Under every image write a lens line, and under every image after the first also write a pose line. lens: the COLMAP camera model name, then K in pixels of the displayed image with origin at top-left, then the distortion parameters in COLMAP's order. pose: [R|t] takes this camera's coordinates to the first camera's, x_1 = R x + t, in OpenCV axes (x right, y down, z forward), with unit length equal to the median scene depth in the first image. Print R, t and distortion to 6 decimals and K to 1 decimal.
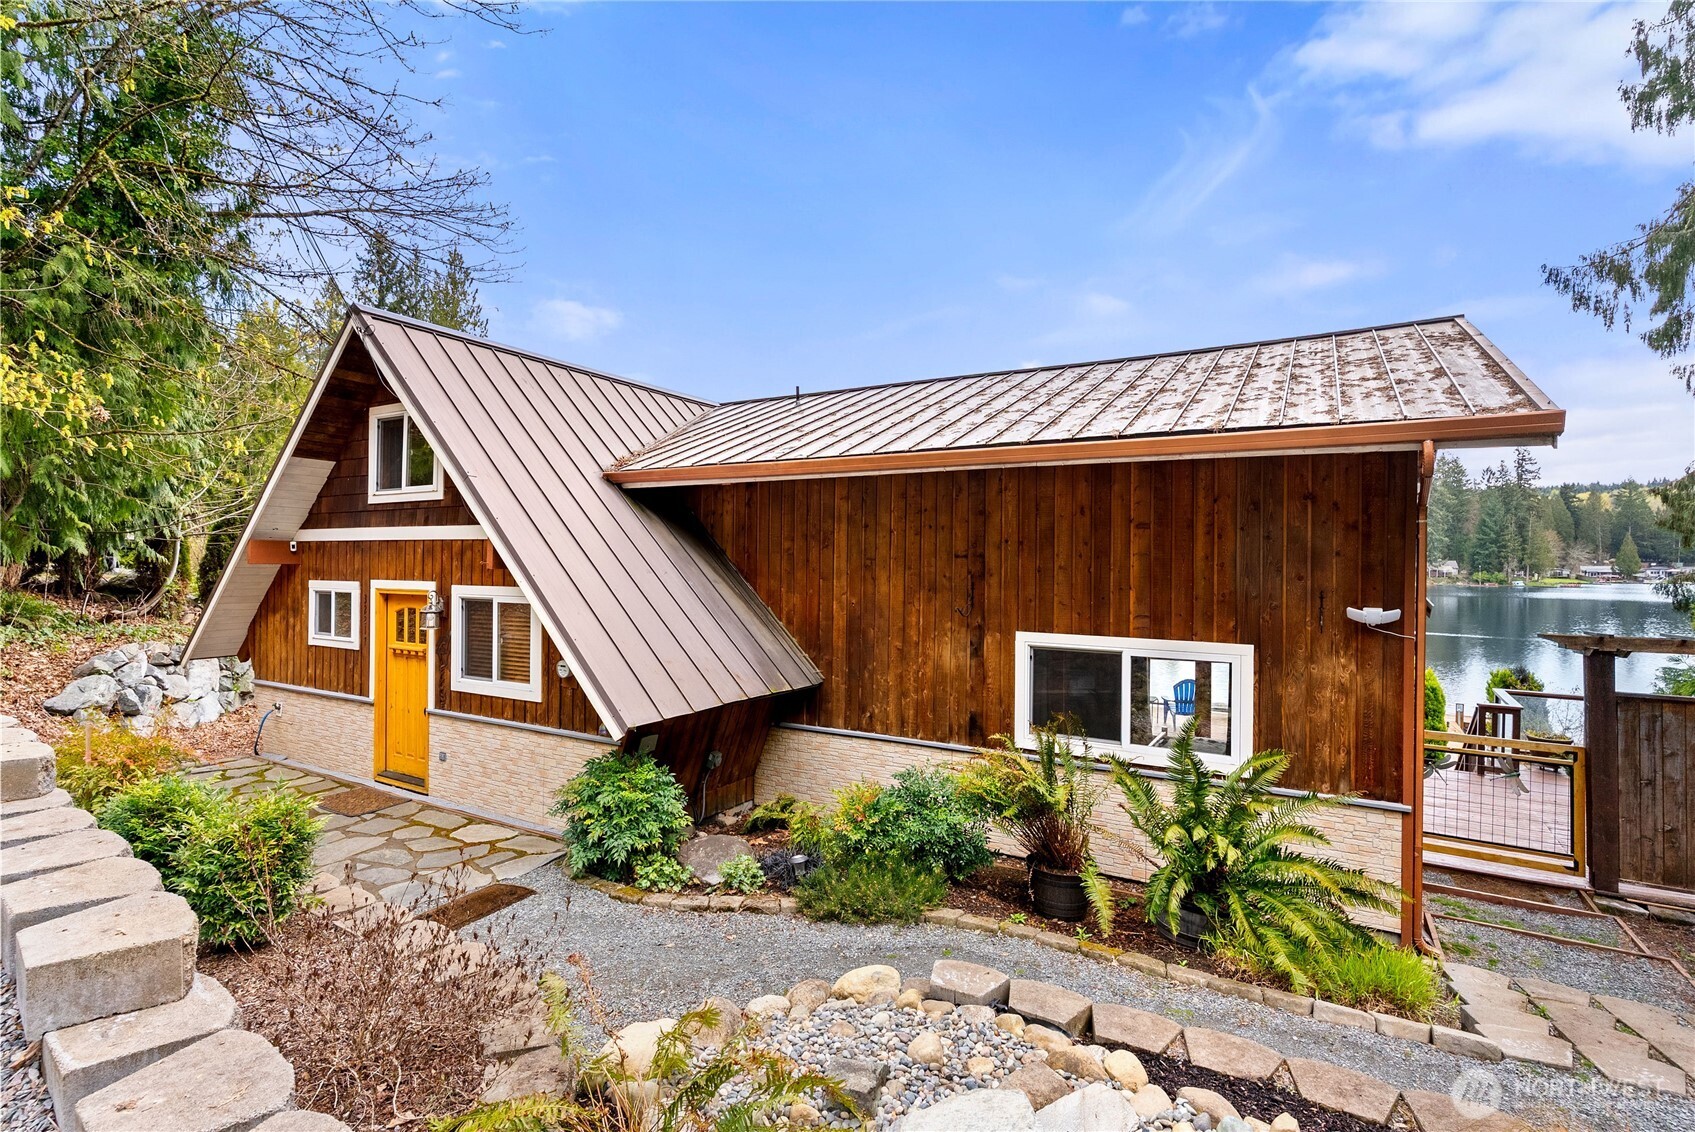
lens RADIAL K [[818.3, 0, 847.5], [0, 818.3, 566.0], [0, 0, 1]] dist [0.000765, -0.000092]
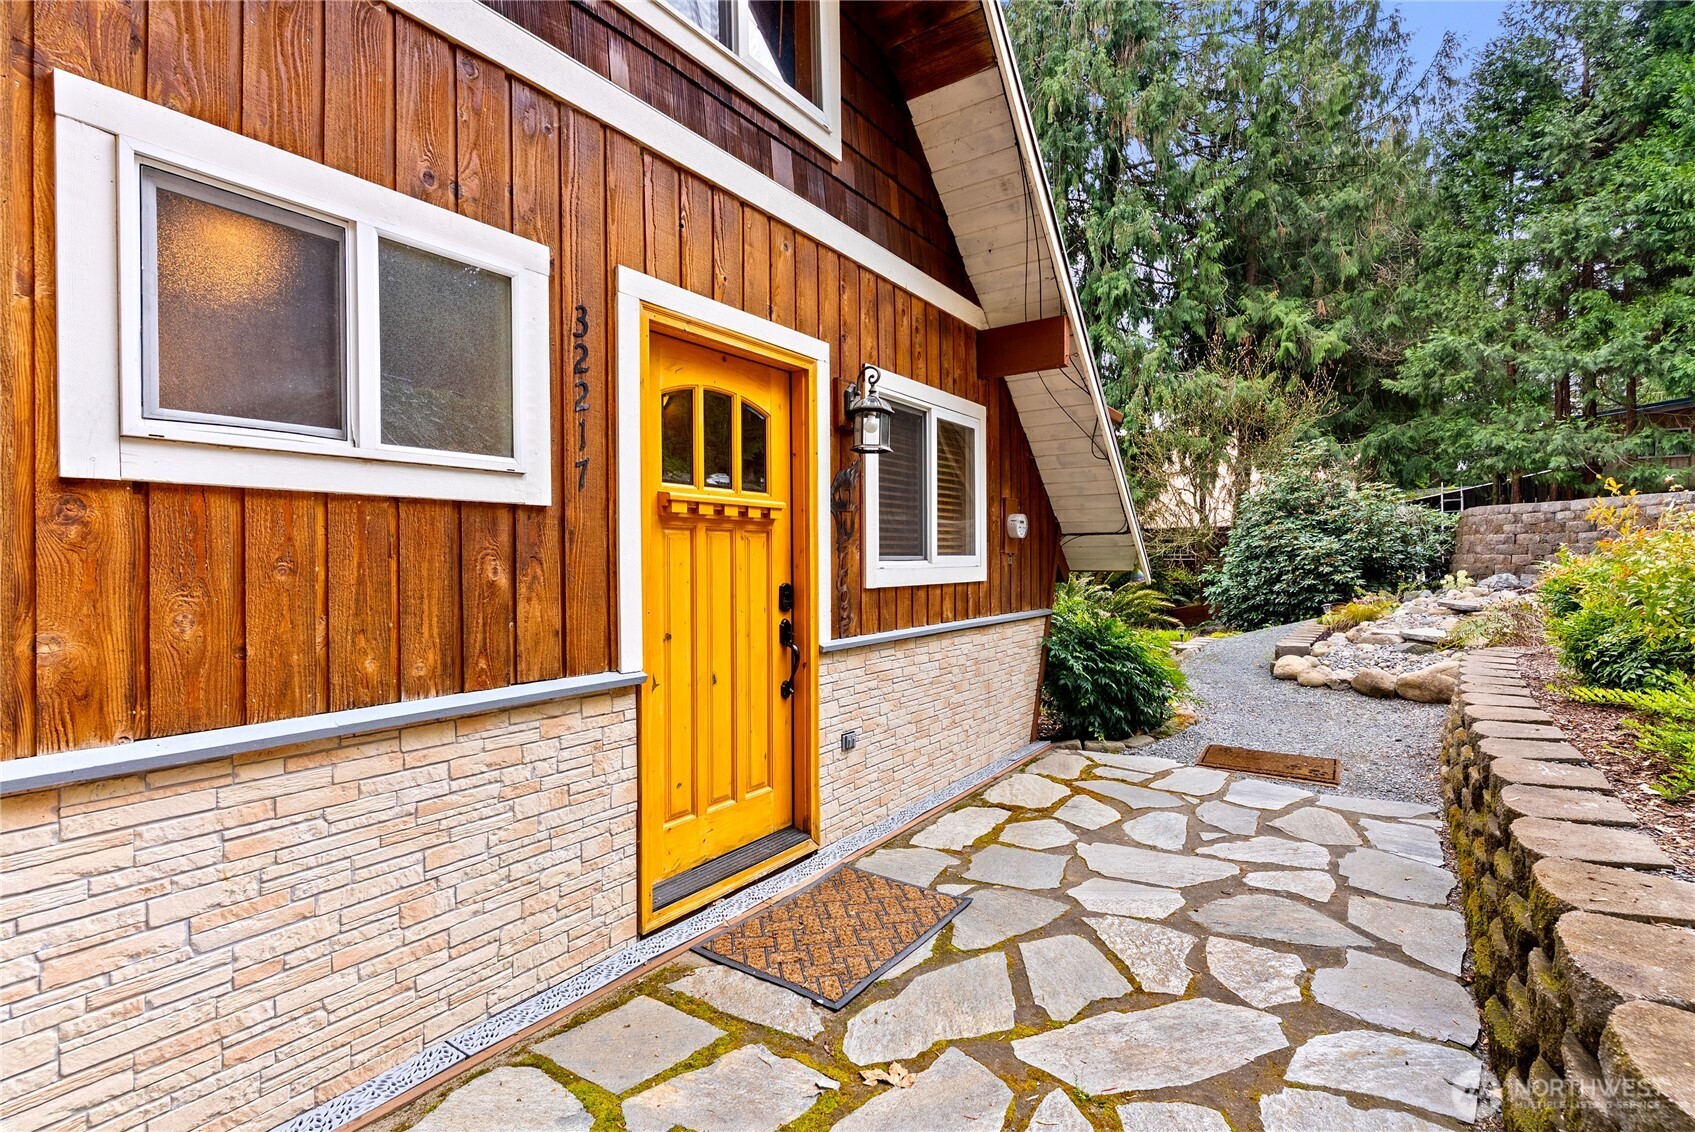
lens RADIAL K [[818.3, 0, 847.5], [0, 818.3, 566.0], [0, 0, 1]] dist [0.000765, -0.000092]
pose [[0.046659, -0.018754, 0.998735, -0.941815], [0.001360, 0.999824, 0.018711, 0.128476], [-0.998910, 0.000485, 0.046676, 0.978805]]
